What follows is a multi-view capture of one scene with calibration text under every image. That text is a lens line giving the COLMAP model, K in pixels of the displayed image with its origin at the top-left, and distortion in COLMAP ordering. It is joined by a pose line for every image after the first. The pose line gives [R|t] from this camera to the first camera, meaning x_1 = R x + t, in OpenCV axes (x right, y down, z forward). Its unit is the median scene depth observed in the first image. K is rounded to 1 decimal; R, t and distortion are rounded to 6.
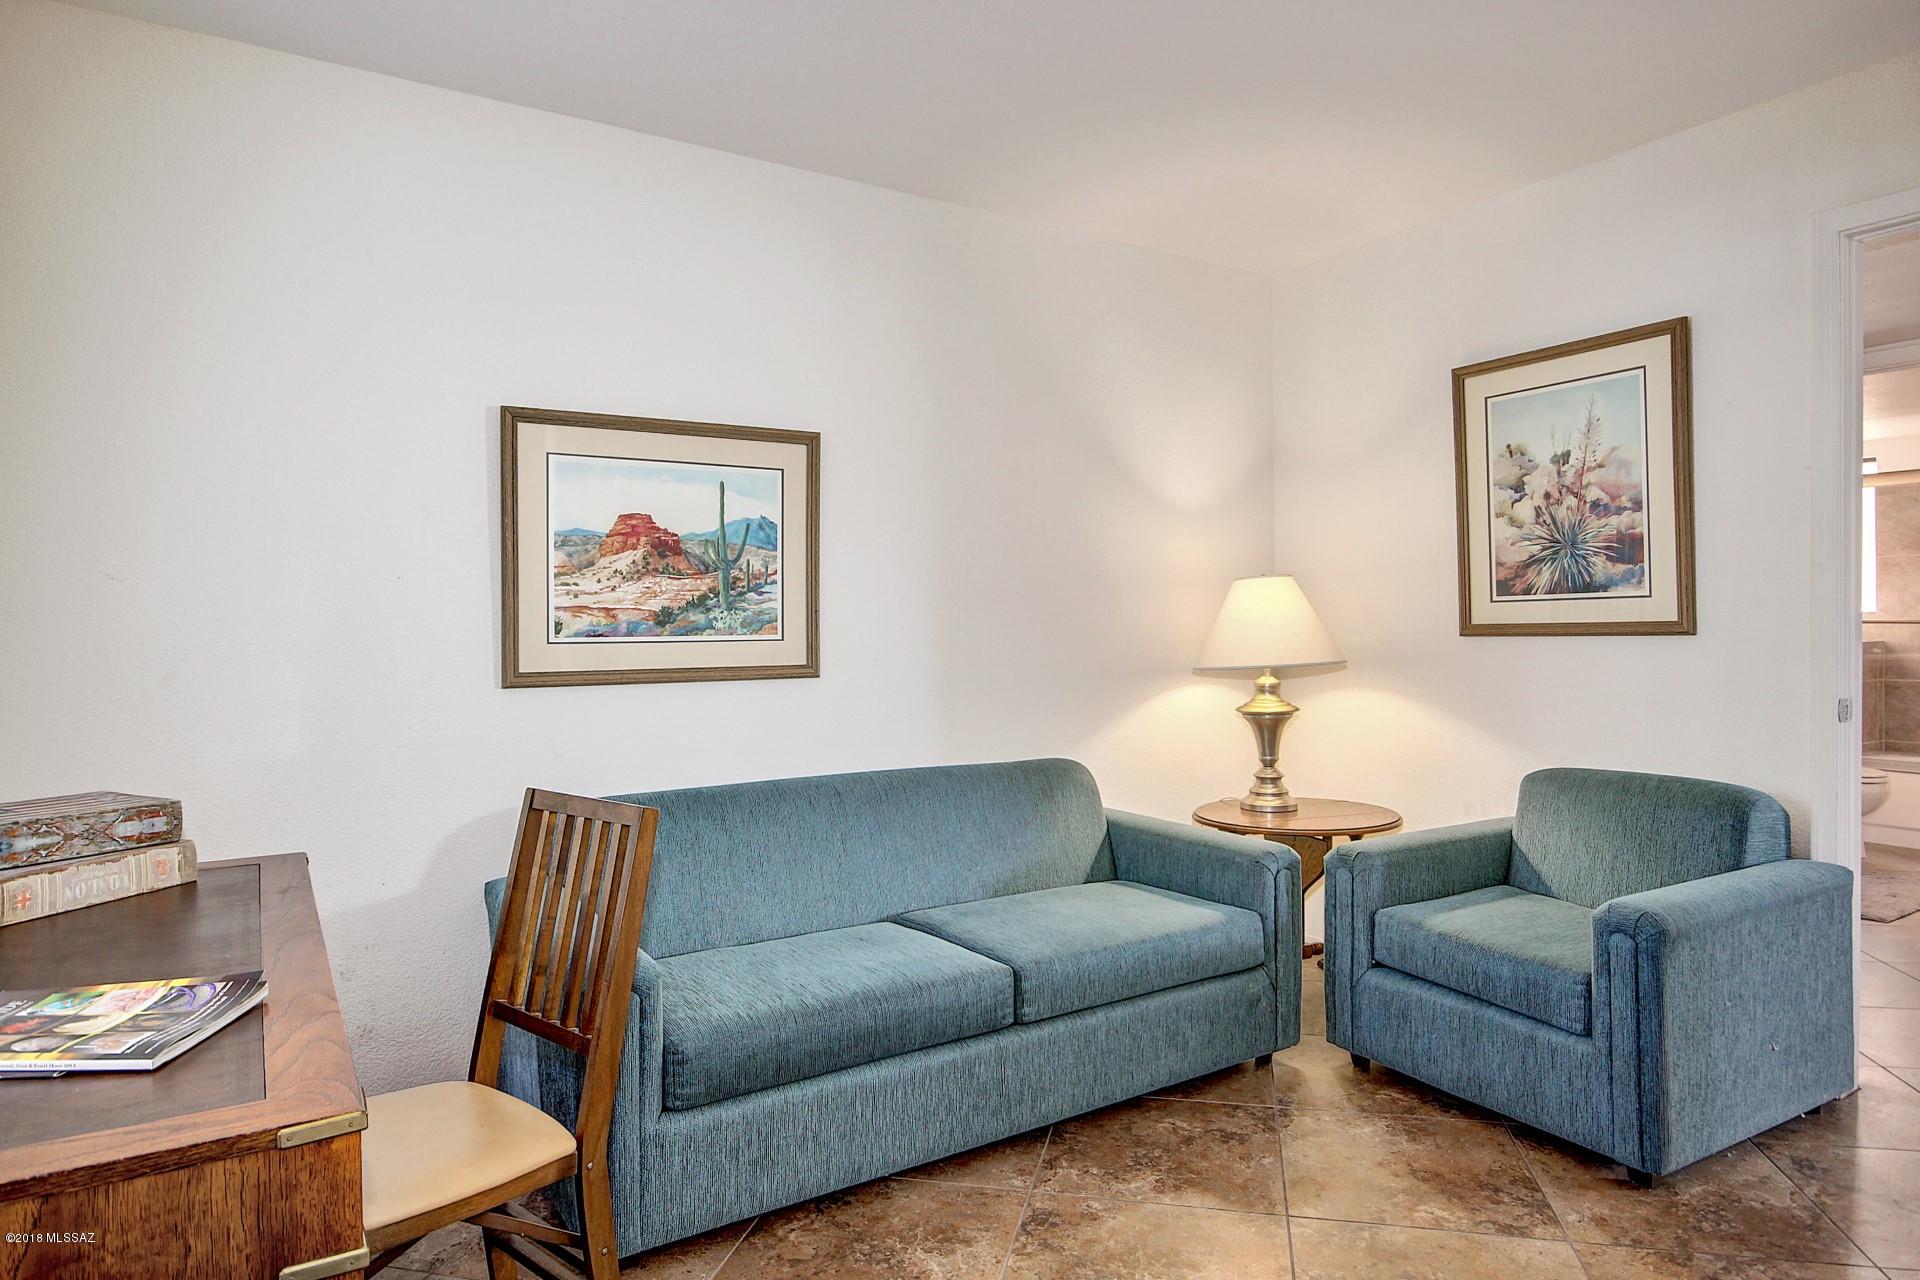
lens RADIAL K [[1114.9, 0, 972.4], [0, 1114.9, 621.1], [0, 0, 1]] dist [0.000397, 0.002920]
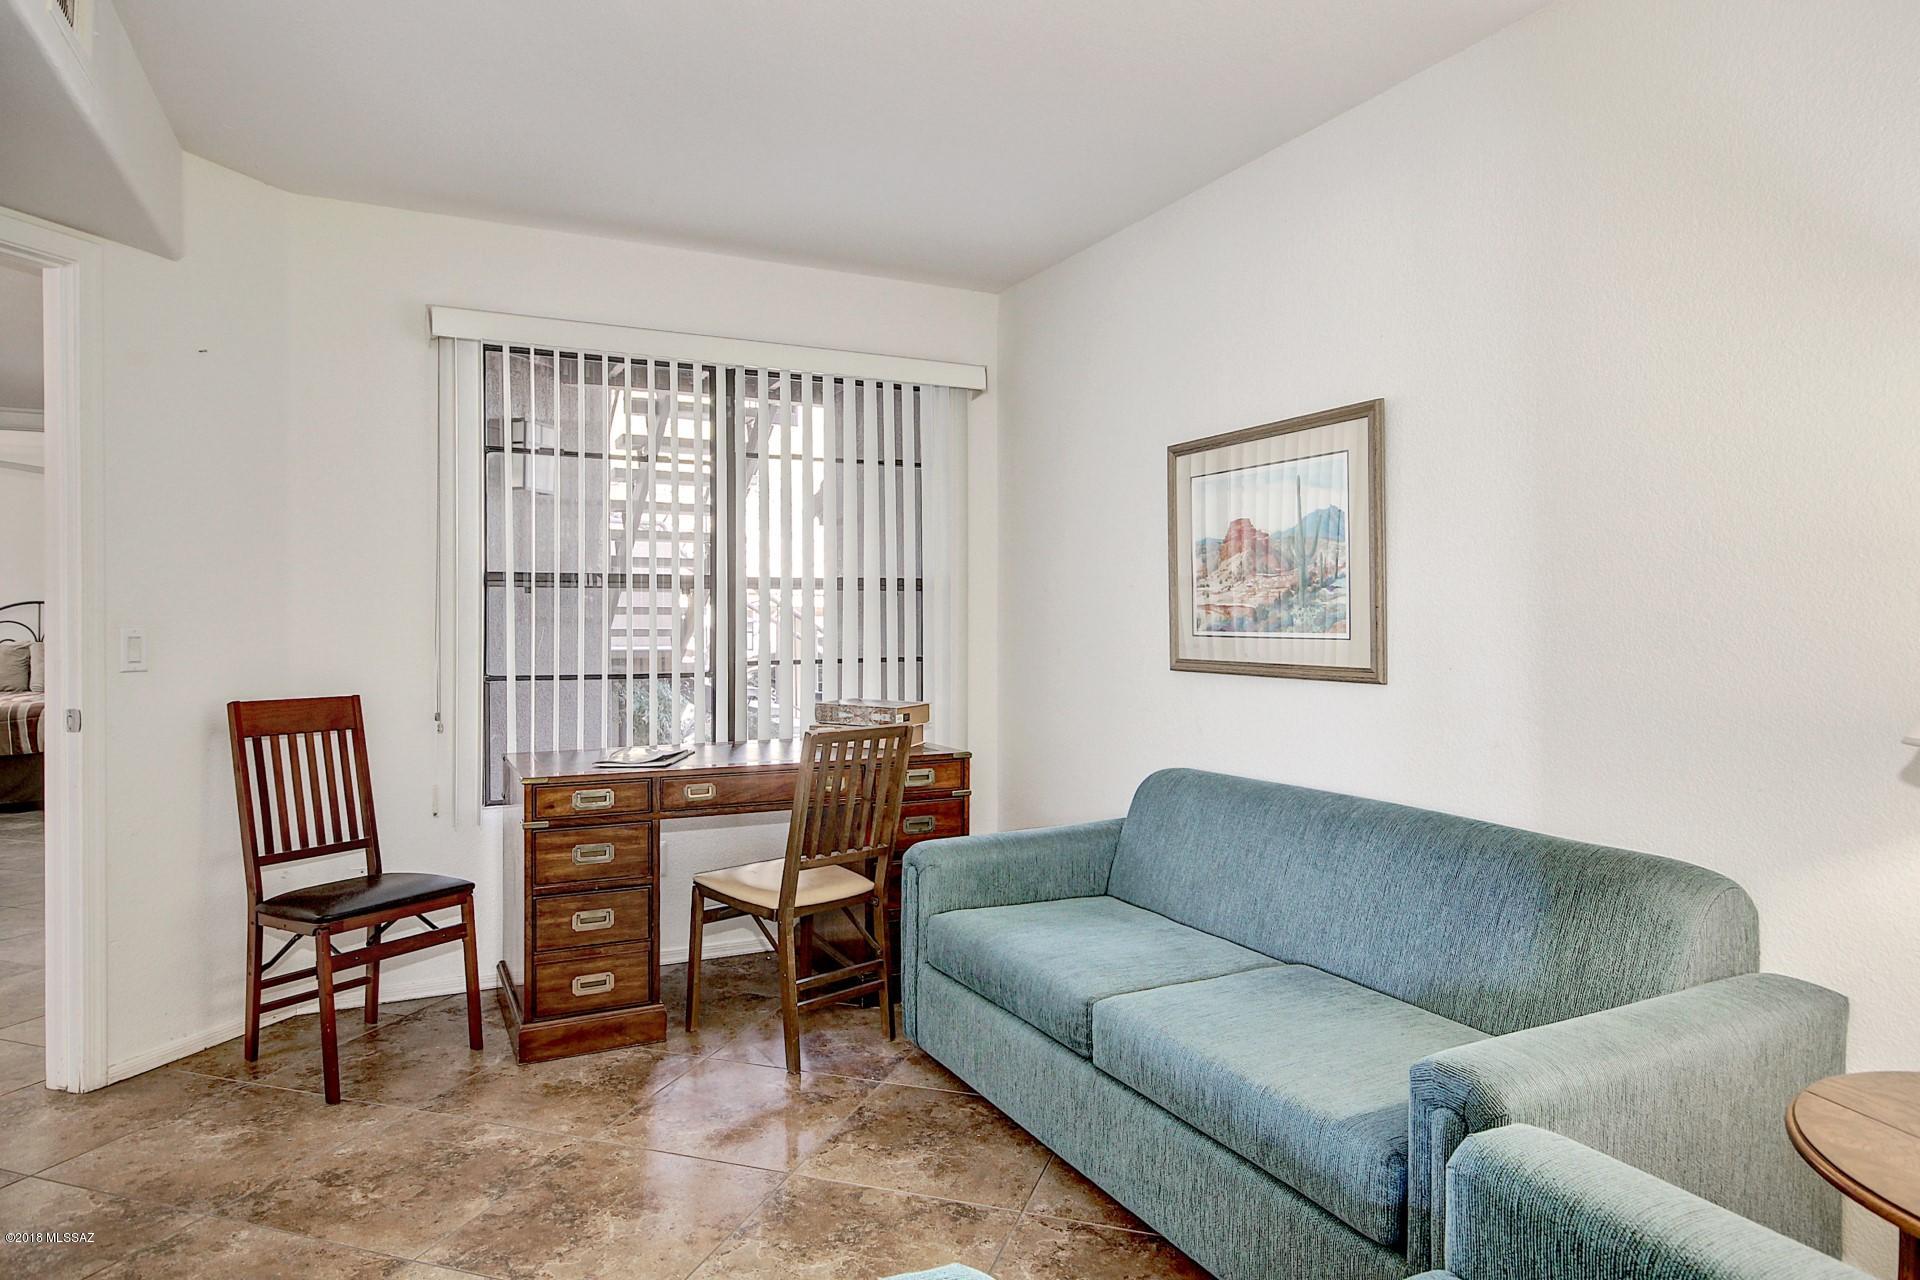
lens RADIAL K [[1114.9, 0, 972.4], [0, 1114.9, 621.1], [0, 0, 1]] dist [0.000397, 0.002920]
pose [[-0.073431, 0.010779, -0.997242, 0.774531], [0.000991, 0.999942, 0.010735, -0.008155], [0.997300, -0.000200, -0.073437, 0.786580]]
